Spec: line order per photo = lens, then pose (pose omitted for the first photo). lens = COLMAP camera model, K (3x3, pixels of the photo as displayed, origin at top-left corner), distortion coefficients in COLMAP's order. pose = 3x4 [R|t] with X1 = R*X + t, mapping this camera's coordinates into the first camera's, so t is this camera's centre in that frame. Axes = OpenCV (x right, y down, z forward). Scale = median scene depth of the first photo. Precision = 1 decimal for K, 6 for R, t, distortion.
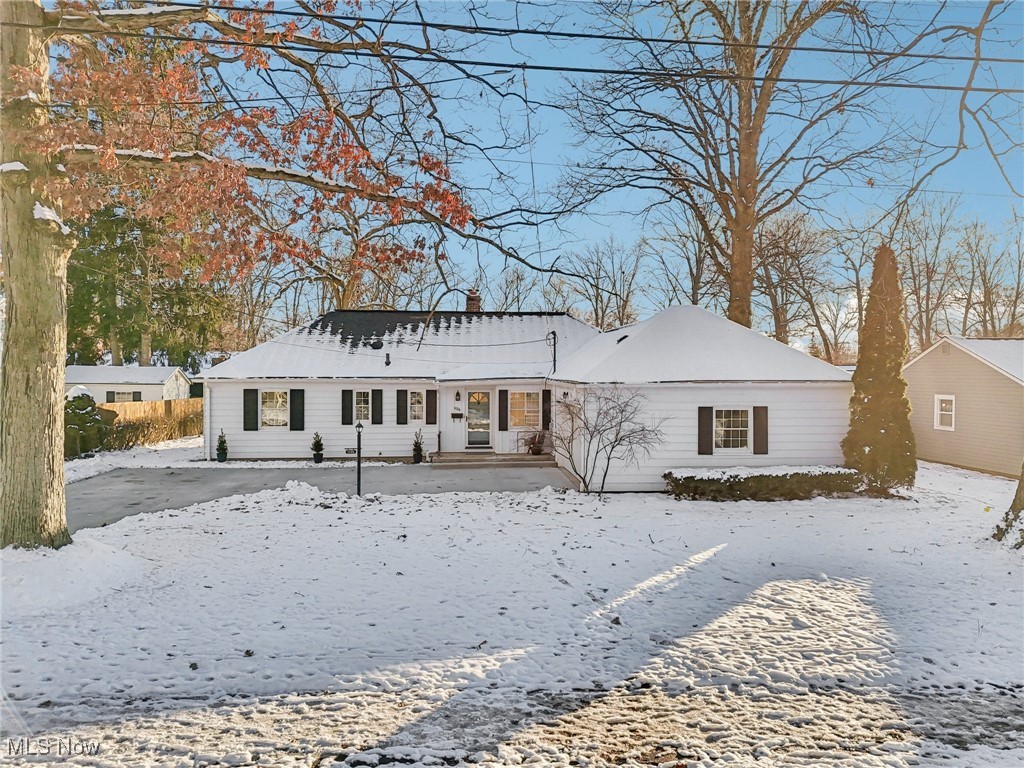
lens RADIAL K [[726.9, 0, 512.4], [0, 726.9, 382.6], [0, 0, 1]] dist [0.014233, 0.002277]
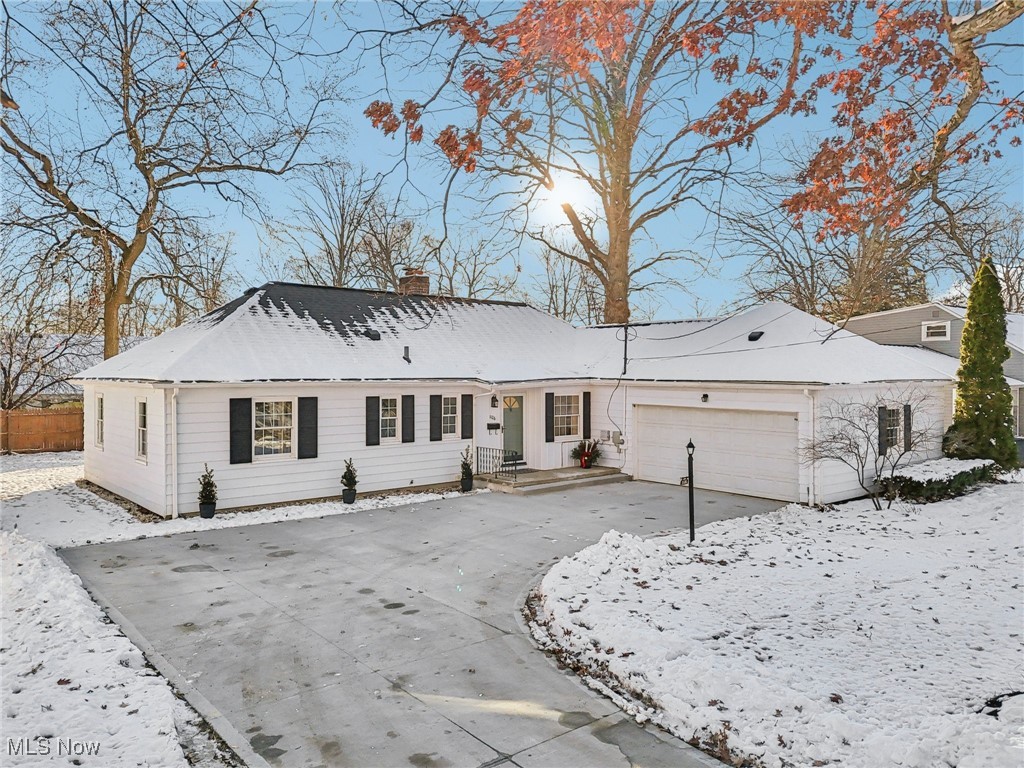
lens RADIAL K [[726.9, 0, 512.0], [0, 726.9, 382.1], [0, 0, 1]] dist [0.014233, 0.002277]
pose [[0.832916, -0.008081, 0.553340, -0.505118], [0.008049, 0.999965, 0.002488, -0.004650], [-0.553341, 0.002381, 0.832952, 0.330430]]
